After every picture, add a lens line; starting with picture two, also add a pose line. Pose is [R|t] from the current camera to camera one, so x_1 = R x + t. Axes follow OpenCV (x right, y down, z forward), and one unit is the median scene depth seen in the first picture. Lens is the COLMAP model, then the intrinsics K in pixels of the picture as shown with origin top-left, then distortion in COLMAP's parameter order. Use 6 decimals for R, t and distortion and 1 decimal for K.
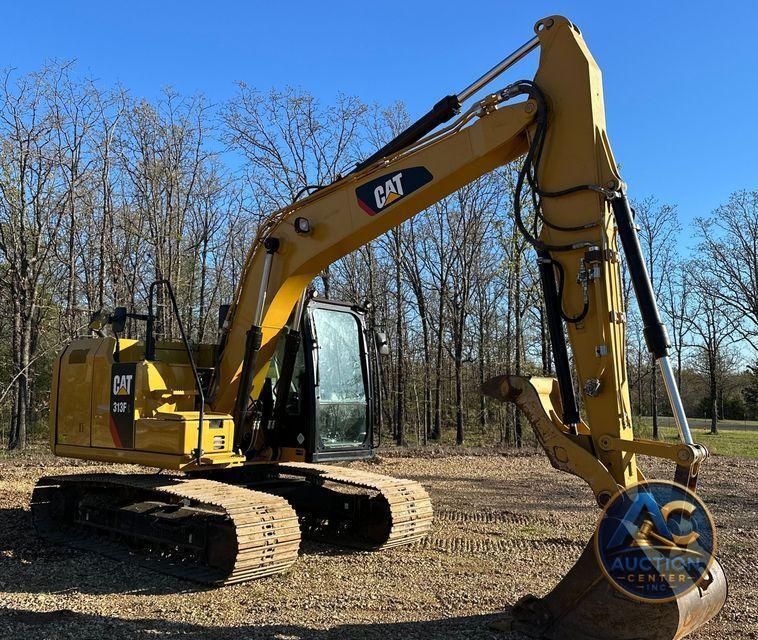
lens RADIAL K [[740.0, 0, 363.0], [0, 740.0, 331.8], [0, 0, 1]] dist [0.089794, 0.002429]
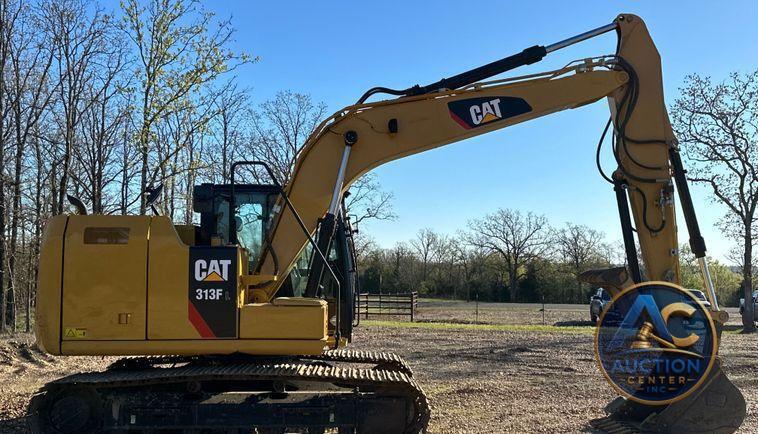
lens RADIAL K [[775.3, 0, 378.3], [0, 775.3, 251.3], [0, 0, 1]] dist [0.135891, -0.233836]
pose [[0.733914, 0.018024, 0.679003, -0.934201], [-0.059548, 0.997506, 0.037885, -0.001455], [-0.676627, -0.068238, 0.733157, 0.174466]]
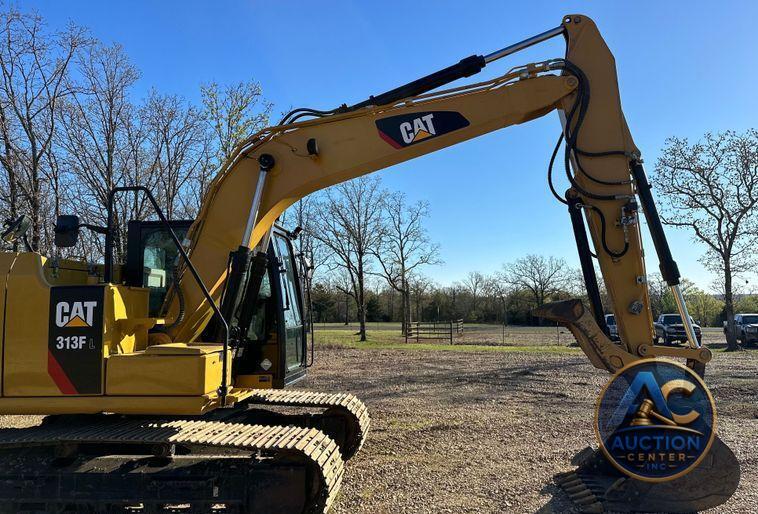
lens RADIAL K [[553.4, 0, 397.0], [0, 553.4, 260.5], [0, 0, 1]] dist [0.092927, -0.127788]
pose [[0.793799, 0.032266, 0.607324, -0.468161], [-0.032376, 0.999418, -0.010780, 0.011679], [-0.607318, -0.011106, 0.794381, 0.369228]]
